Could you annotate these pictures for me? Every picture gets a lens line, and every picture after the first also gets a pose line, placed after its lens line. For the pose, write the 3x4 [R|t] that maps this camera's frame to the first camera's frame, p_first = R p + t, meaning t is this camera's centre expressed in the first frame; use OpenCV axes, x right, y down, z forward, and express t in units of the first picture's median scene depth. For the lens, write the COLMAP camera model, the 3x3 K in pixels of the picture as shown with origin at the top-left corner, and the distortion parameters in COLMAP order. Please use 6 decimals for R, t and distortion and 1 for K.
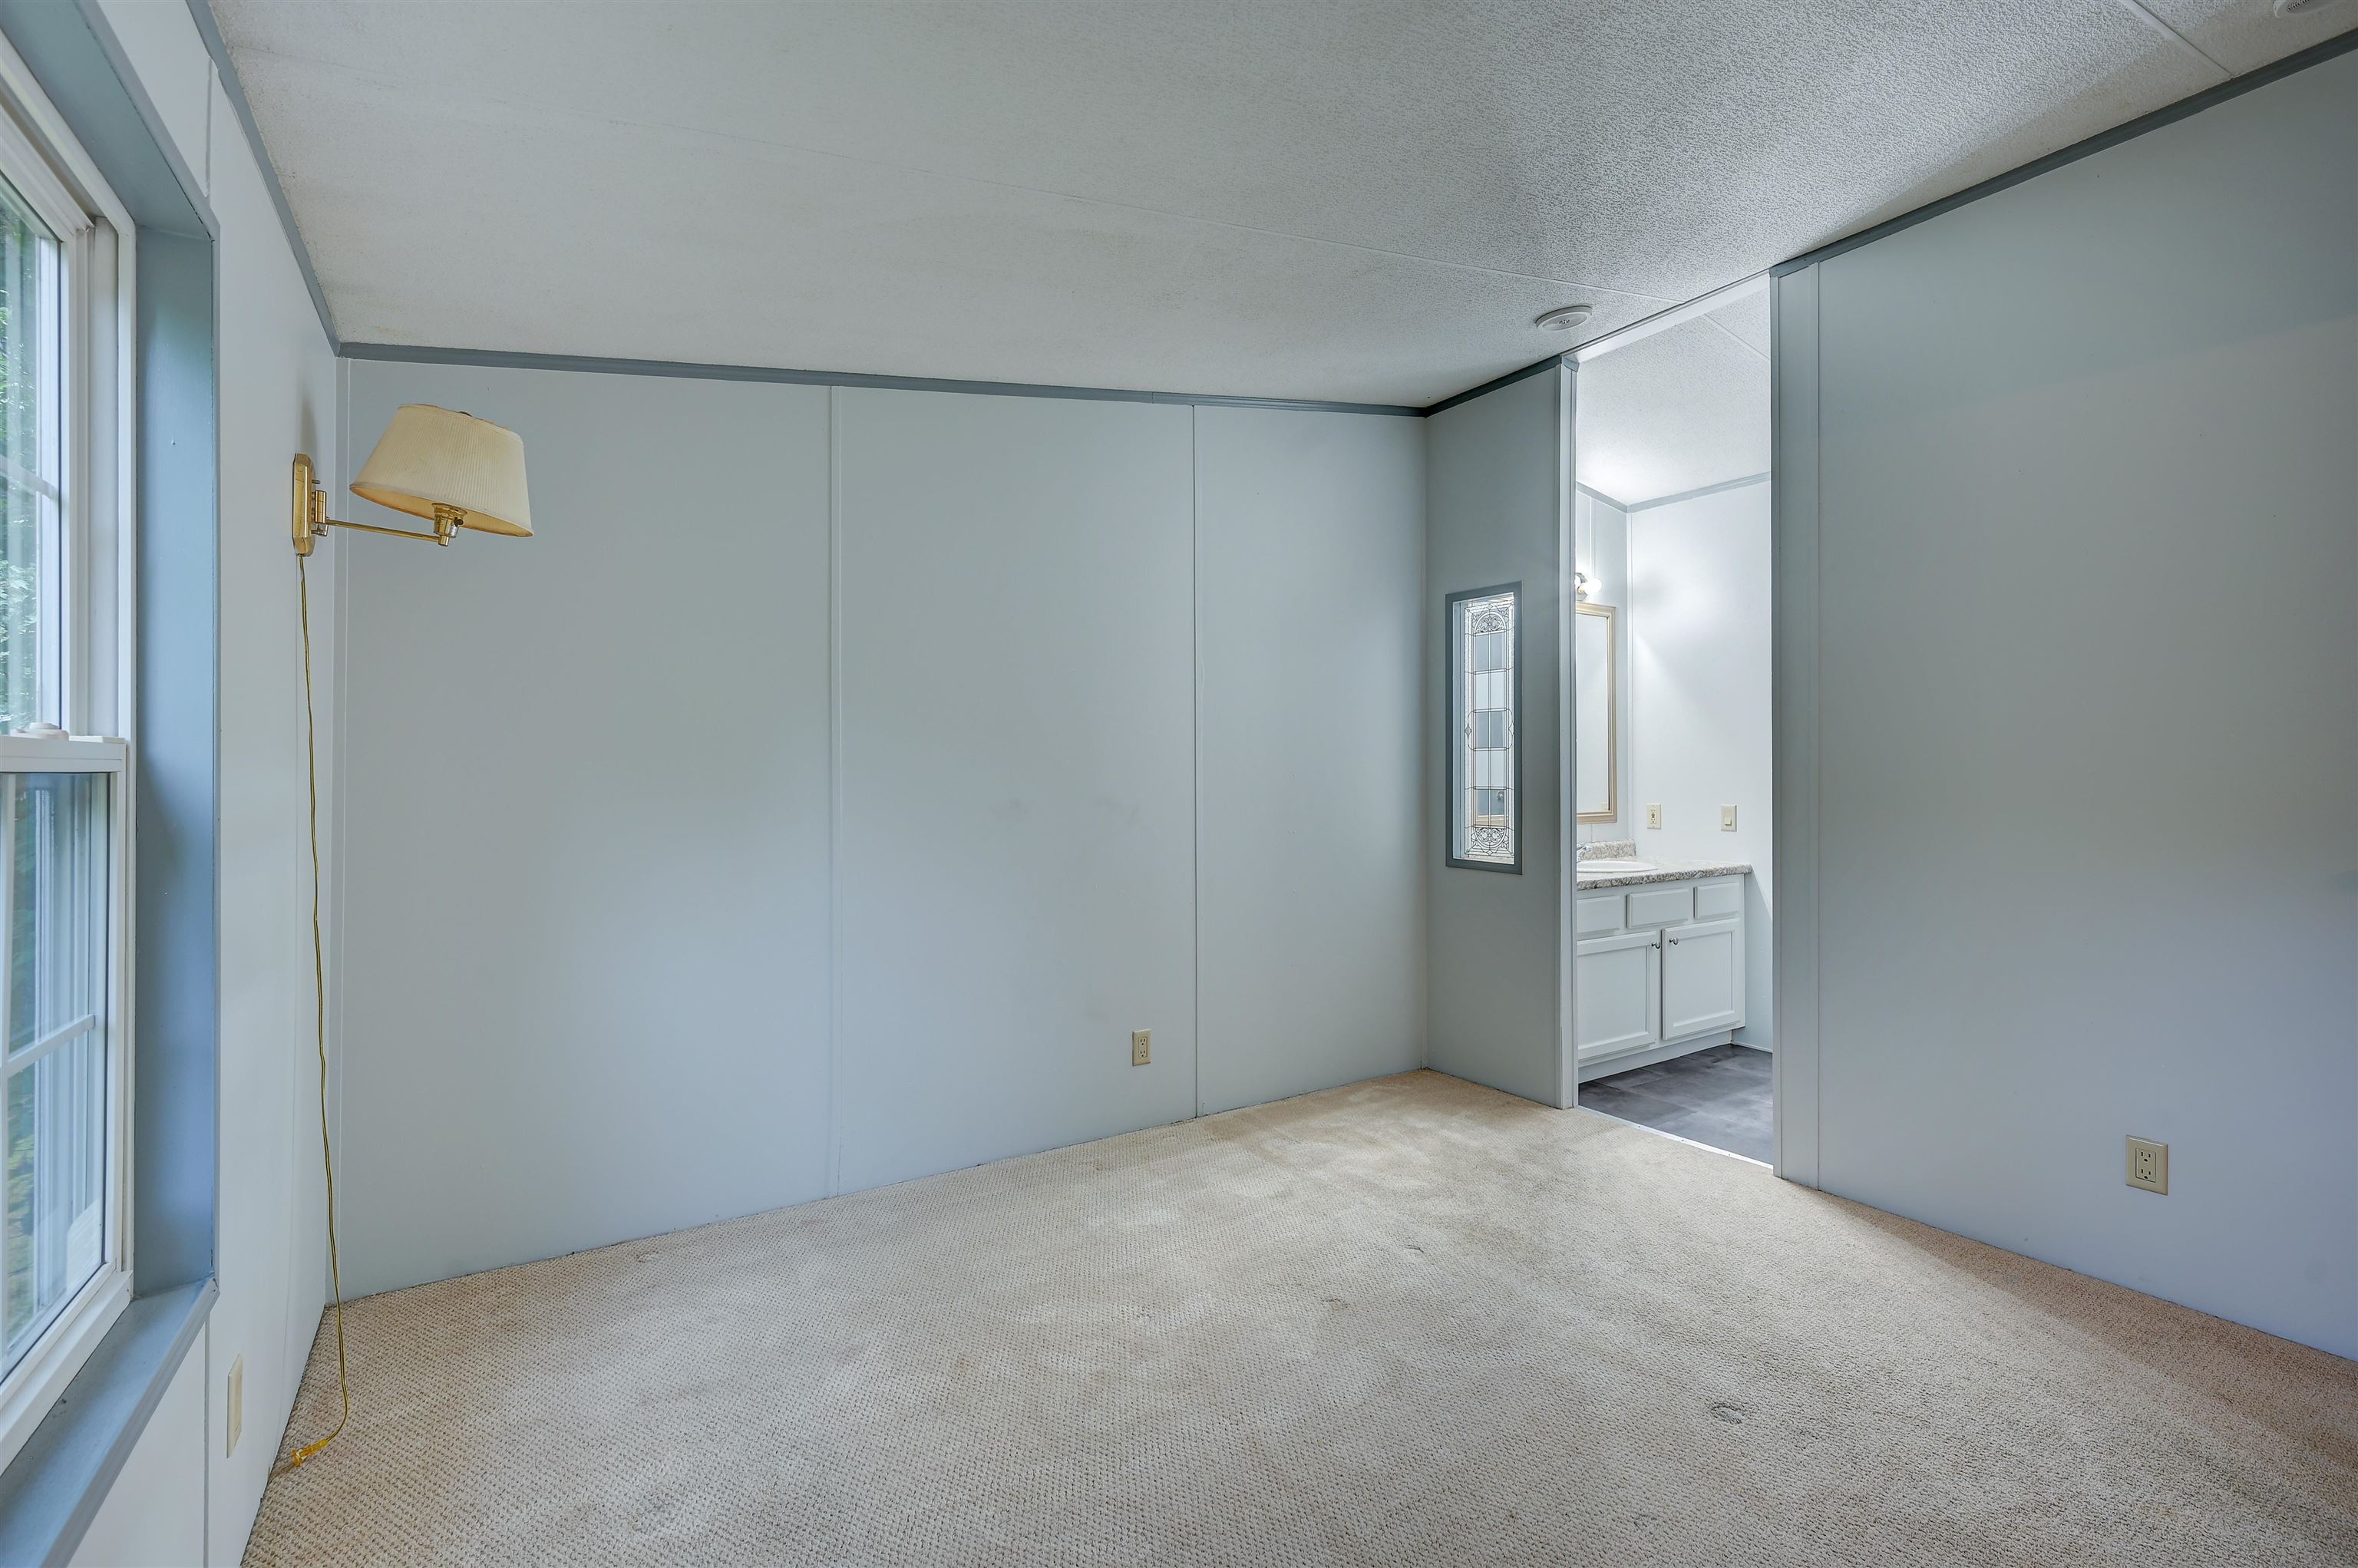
lens RADIAL K [[1048.5, 0, 1177.7], [0, 1048.5, 771.6], [0, 0, 1]] dist [0.000616, 0.000184]
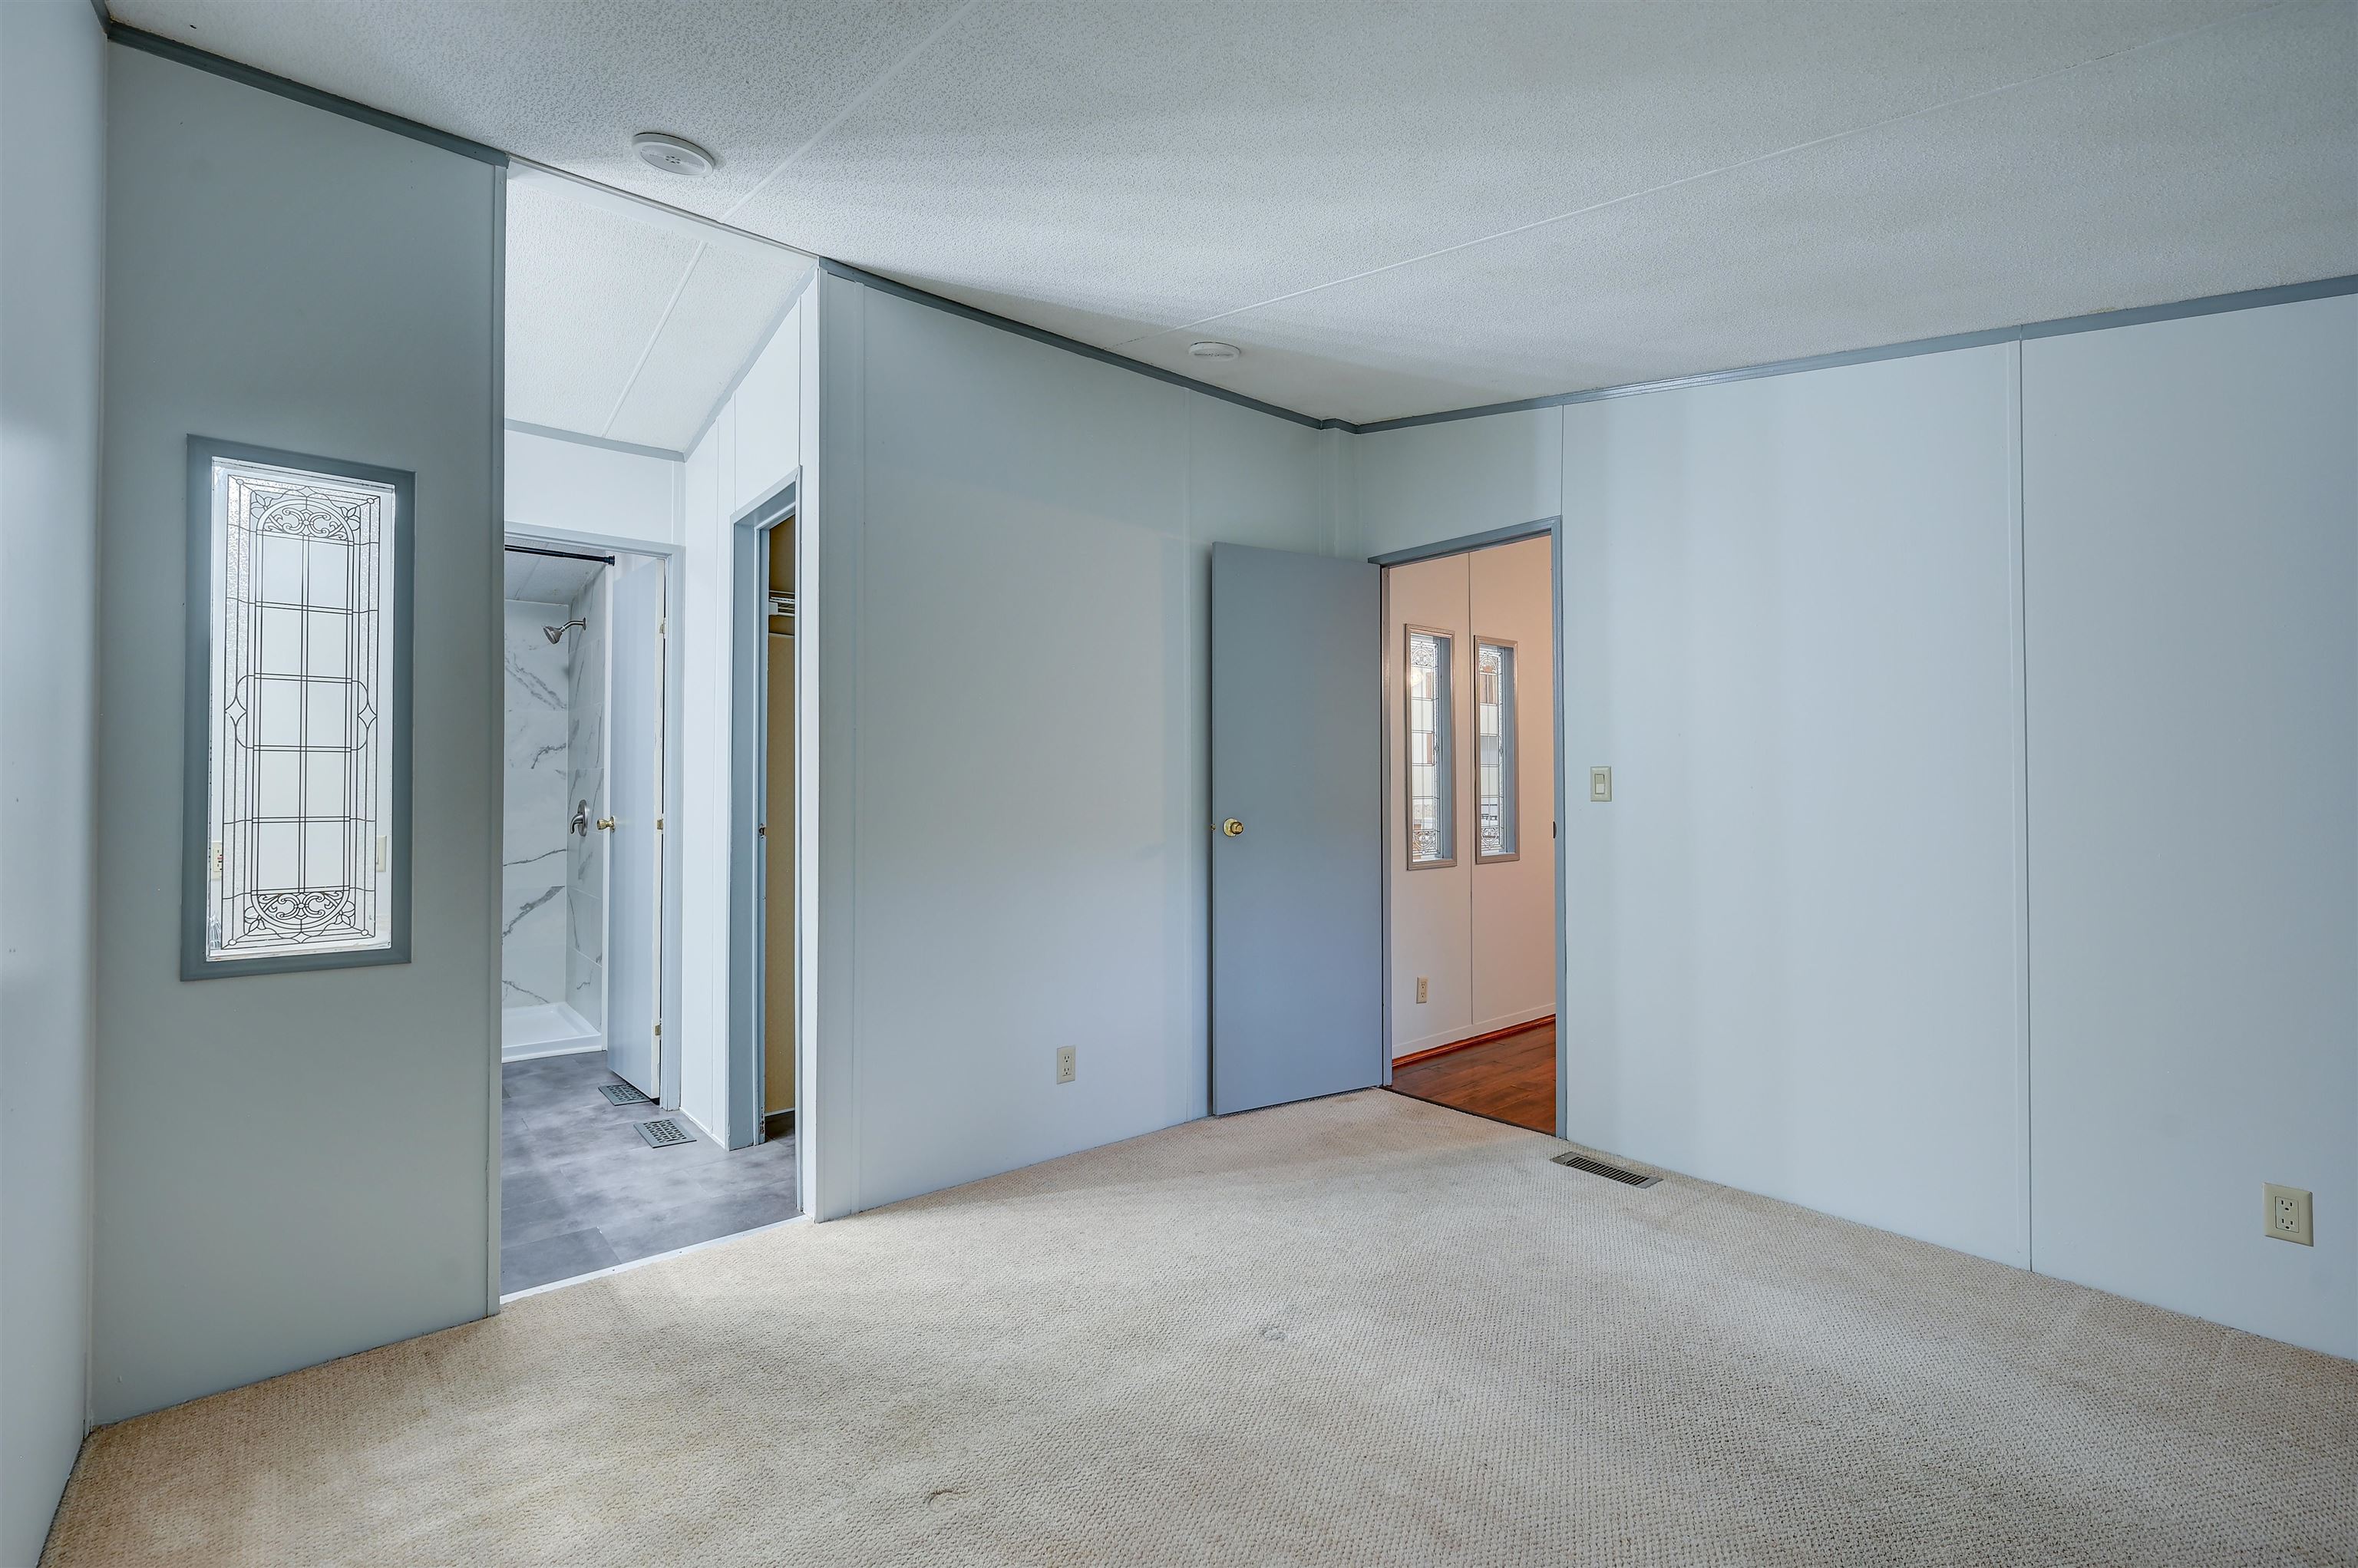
lens RADIAL K [[1048.5, 0, 1177.7], [0, 1048.5, 771.6], [0, 0, 1]] dist [0.000616, 0.000184]
pose [[-0.145807, 0.017819, 0.989153, -0.384477], [-0.002883, 0.999826, -0.018436, -0.001320], [-0.989309, -0.005540, -0.145730, 0.768302]]
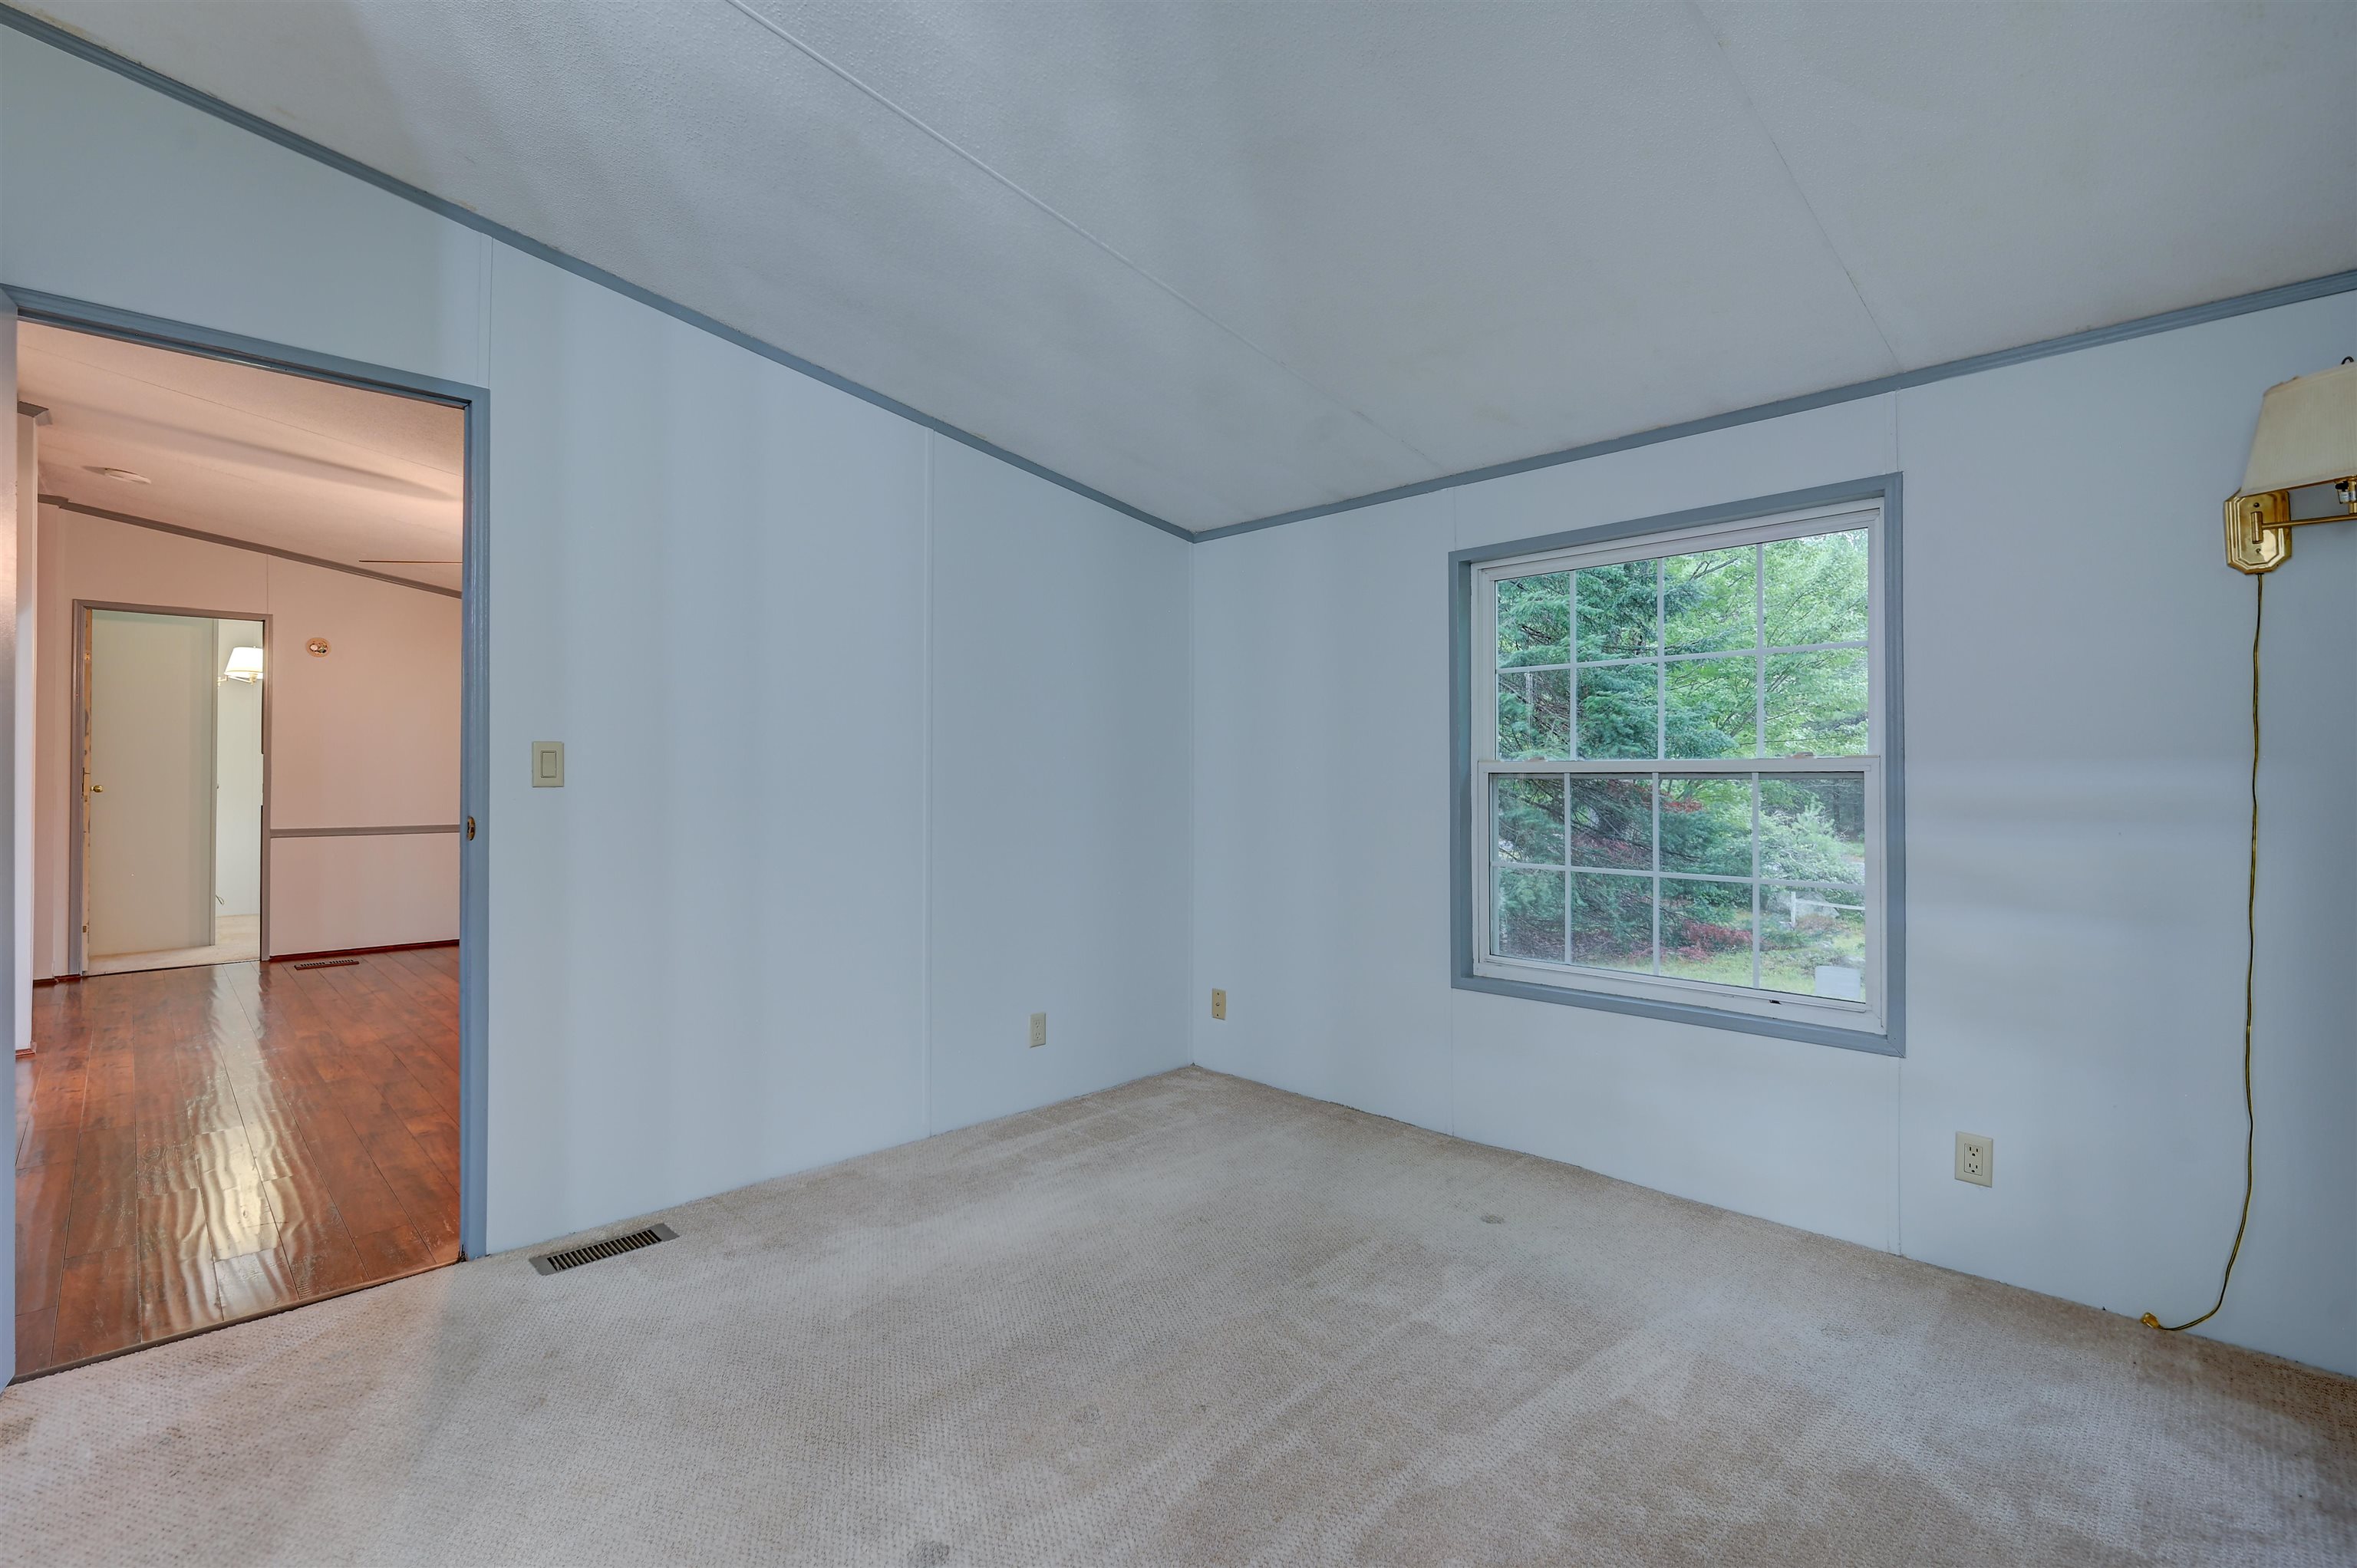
lens RADIAL K [[1066.6, 0, 1202.6], [0, 1066.6, 773.5], [0, 0, 1]] dist [0.001149, 0.000463]
pose [[-0.975678, 0.003598, -0.219180, 0.301046], [0.003510, 0.999994, 0.000790, -0.001274], [0.219182, 0.000001, -0.975684, 1.116950]]
